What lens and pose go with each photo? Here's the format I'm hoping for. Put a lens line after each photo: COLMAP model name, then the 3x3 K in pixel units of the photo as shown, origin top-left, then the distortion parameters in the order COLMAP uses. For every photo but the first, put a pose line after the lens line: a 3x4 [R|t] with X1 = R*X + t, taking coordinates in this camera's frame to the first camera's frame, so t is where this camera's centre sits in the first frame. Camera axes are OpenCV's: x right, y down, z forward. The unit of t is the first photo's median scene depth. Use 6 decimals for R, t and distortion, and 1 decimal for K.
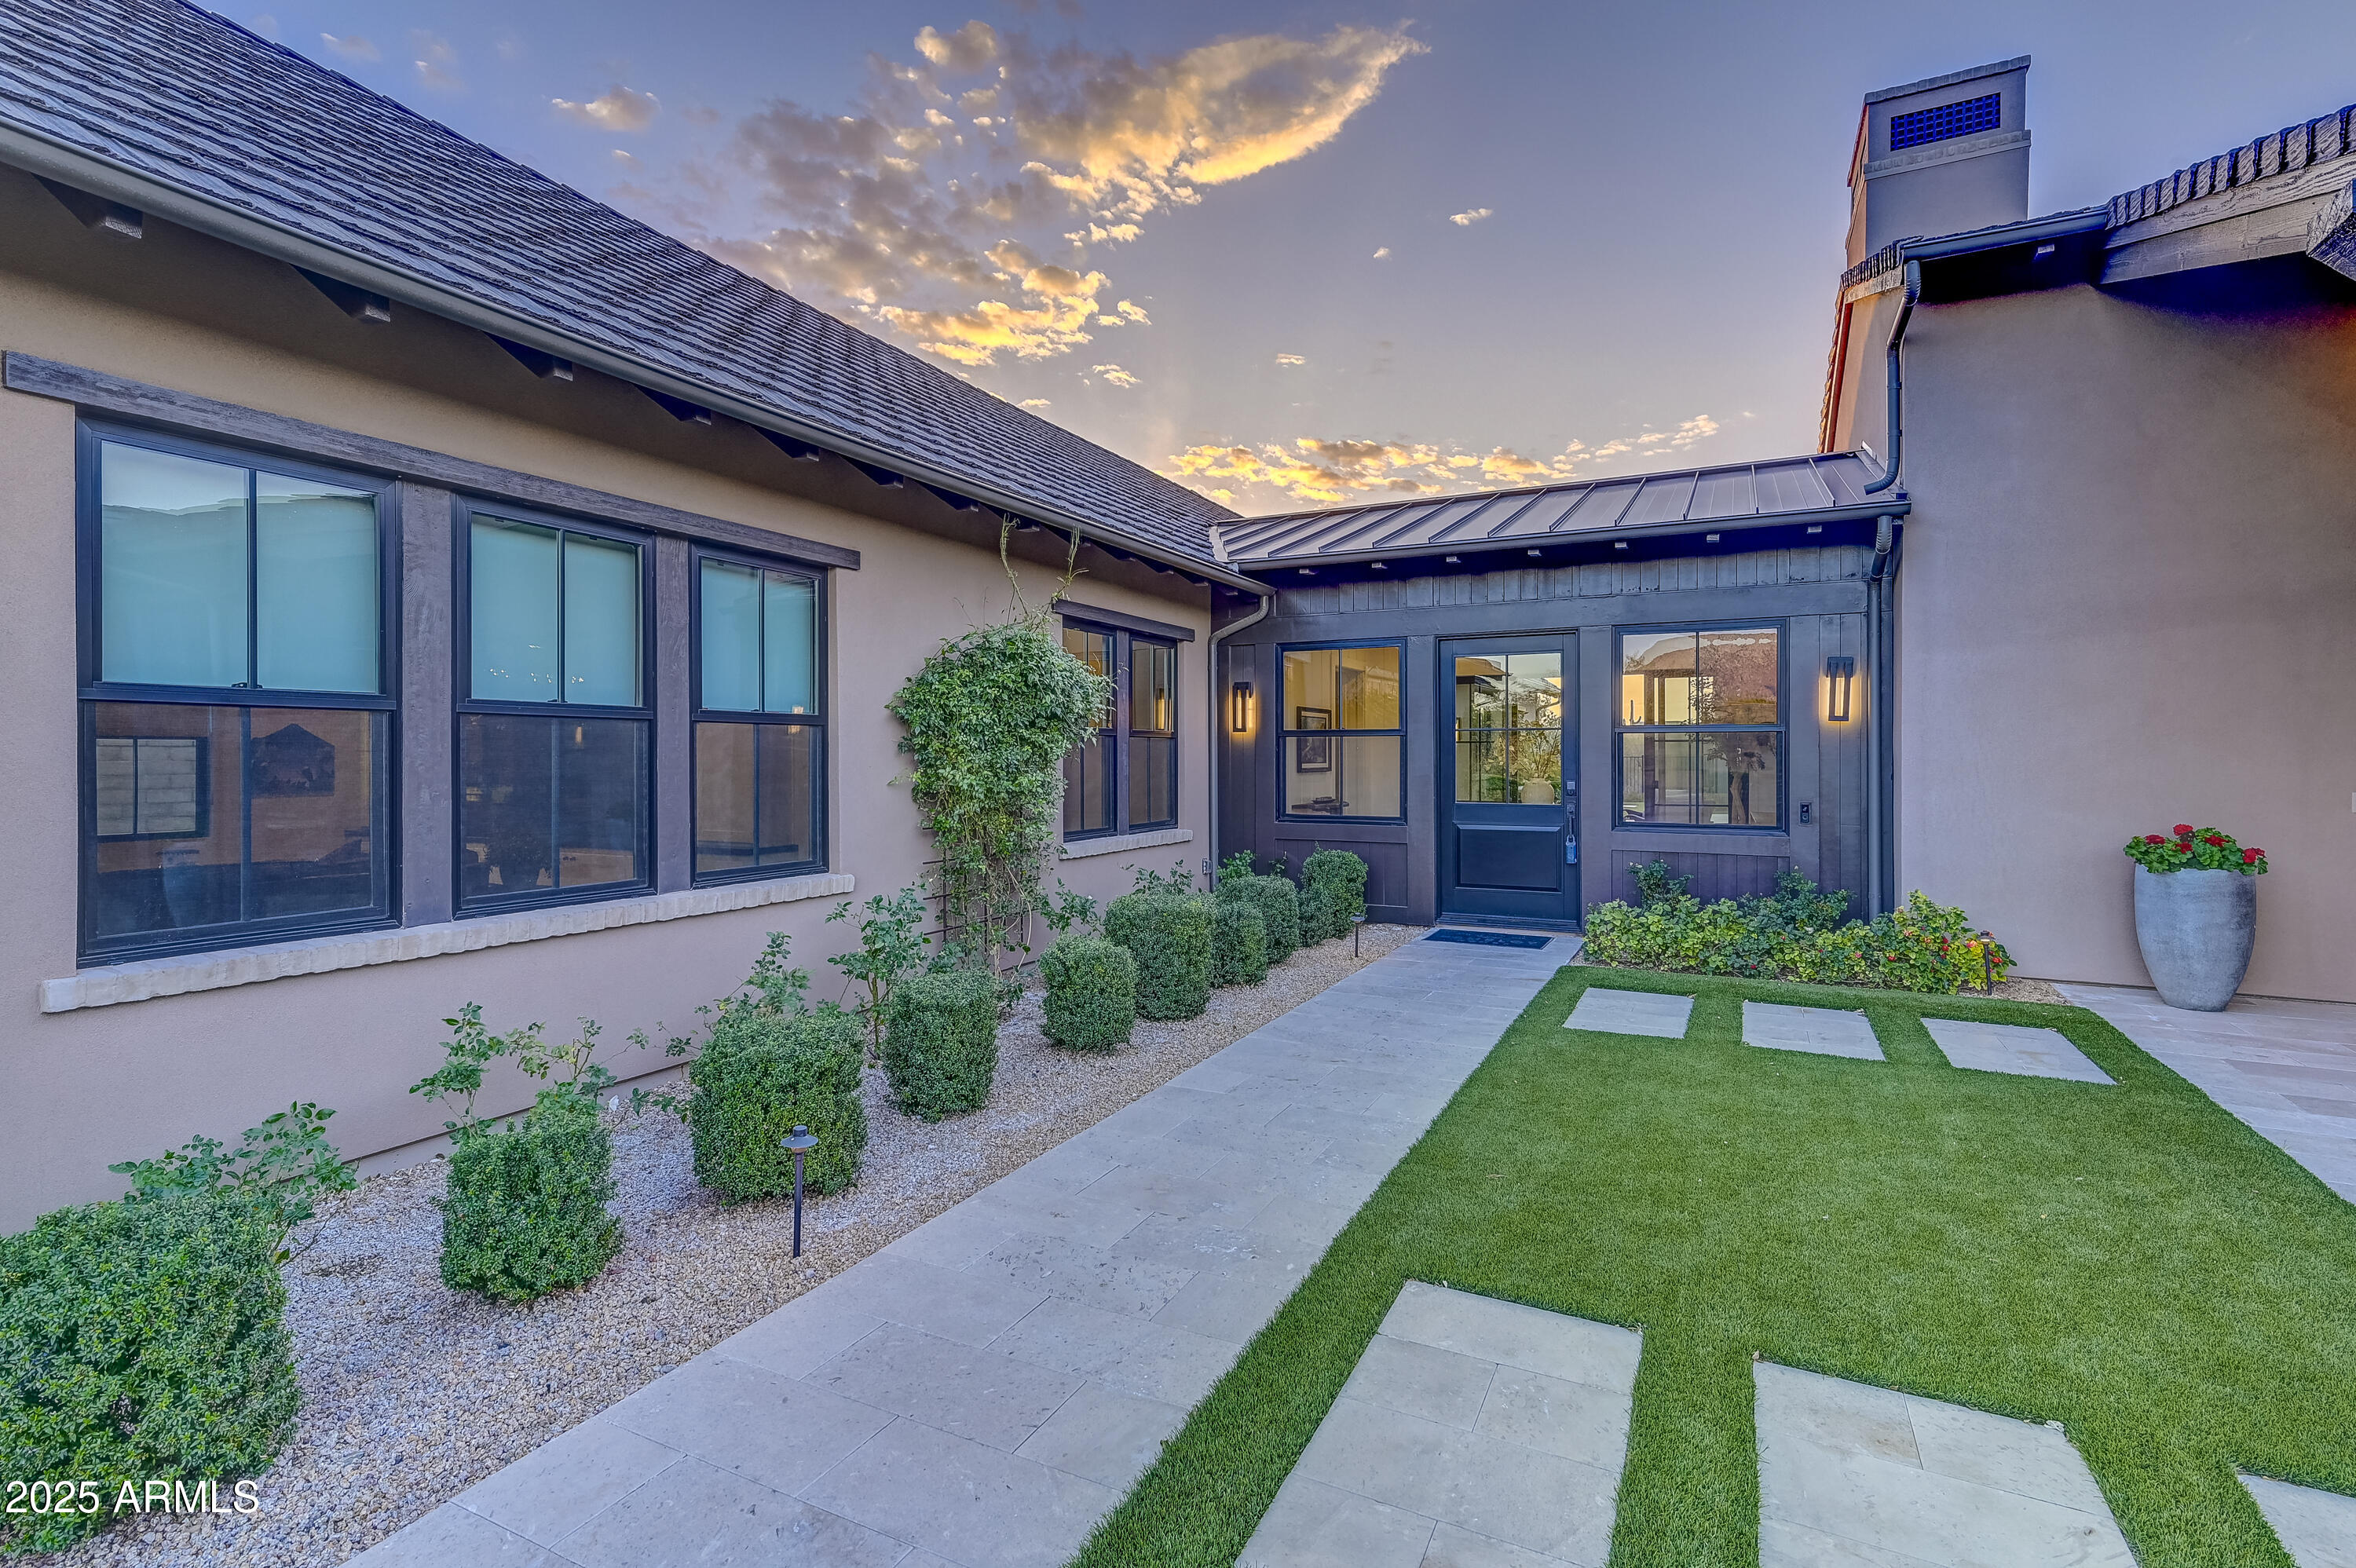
lens RADIAL K [[1094.2, 0, 1178.3], [0, 1094.2, 756.3], [0, 0, 1]] dist [0.012533, -0.000411]
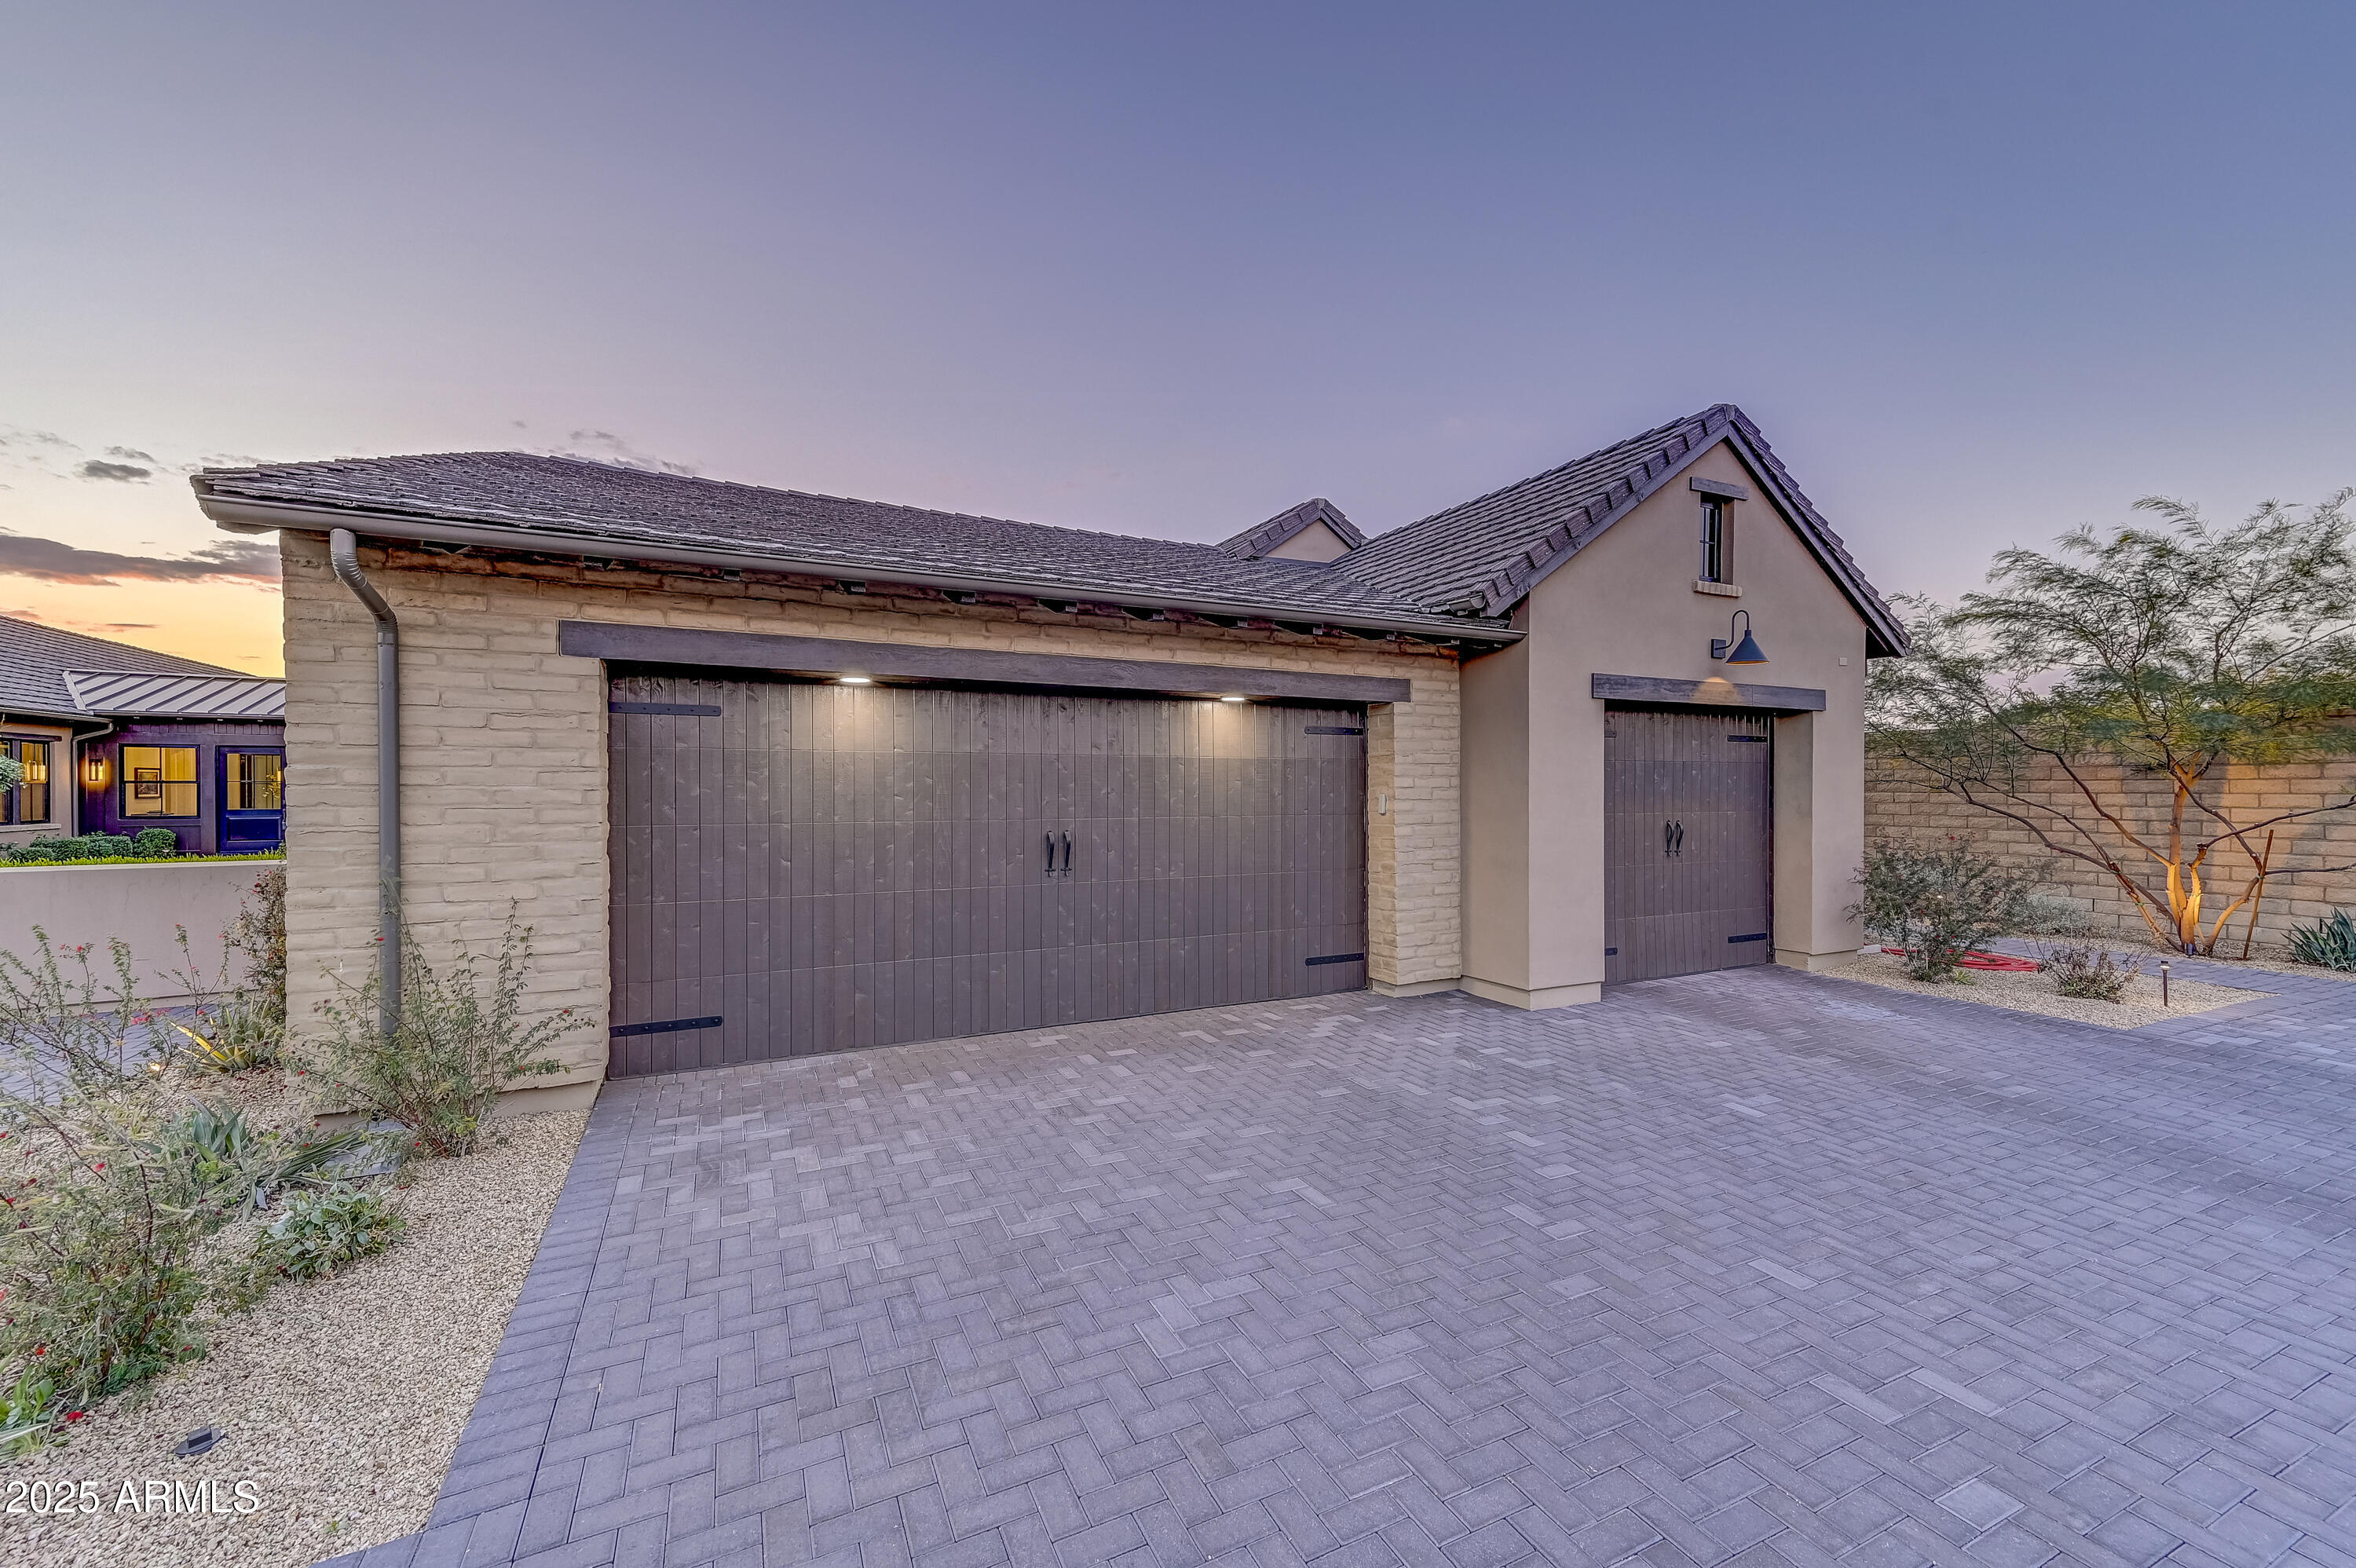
lens RADIAL K [[931.2, 0, 1178.0], [0, 931.2, 784.0], [0, 0, 1]] dist [0.032025, 0.000679]
pose [[0.592983, -0.003939, 0.805205, -0.267966], [-0.001278, 0.999982, 0.005834, -0.036299], [-0.805214, -0.004488, 0.592967, -2.332668]]
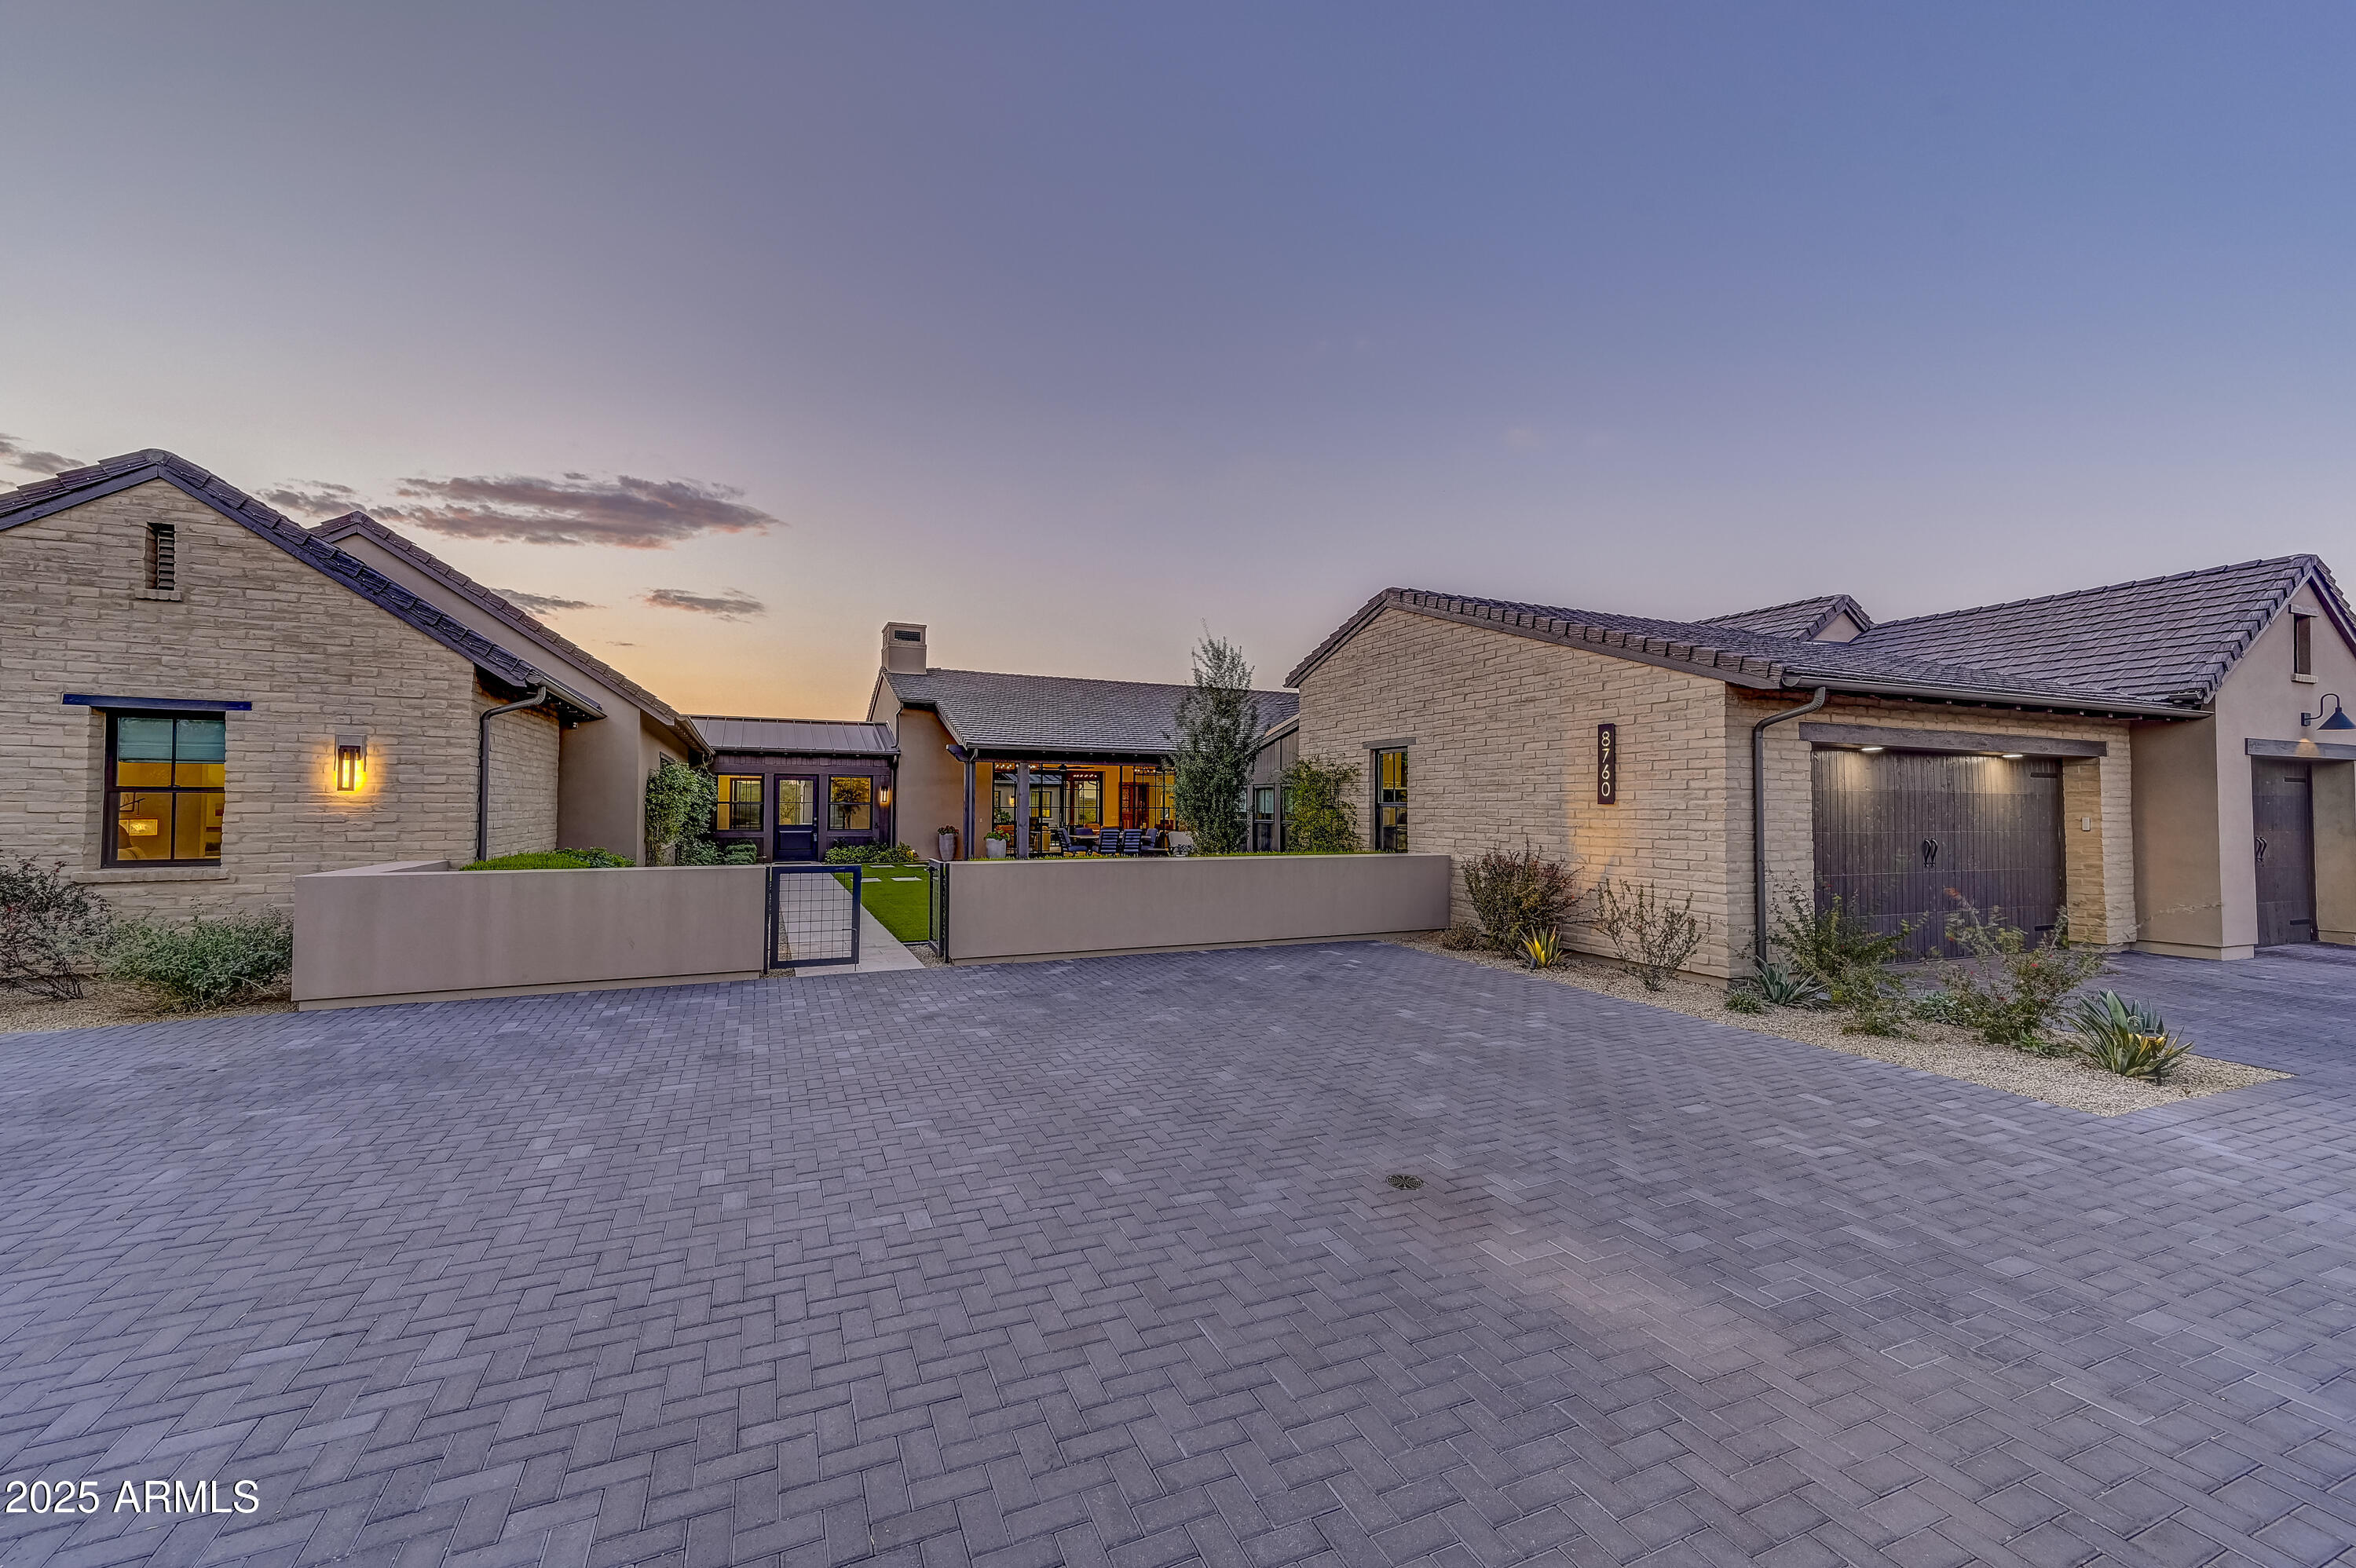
lens RADIAL K [[917.1, 0, 1178.0], [0, 917.1, 784.0], [0, 0, 1]] dist [0.018473, 0.000733]
pose [[0.630127, 0.017159, 0.776302, -1.243802], [-0.005139, 0.999826, -0.017928, -0.038956], [-0.776475, 0.007307, 0.630106, -1.822717]]
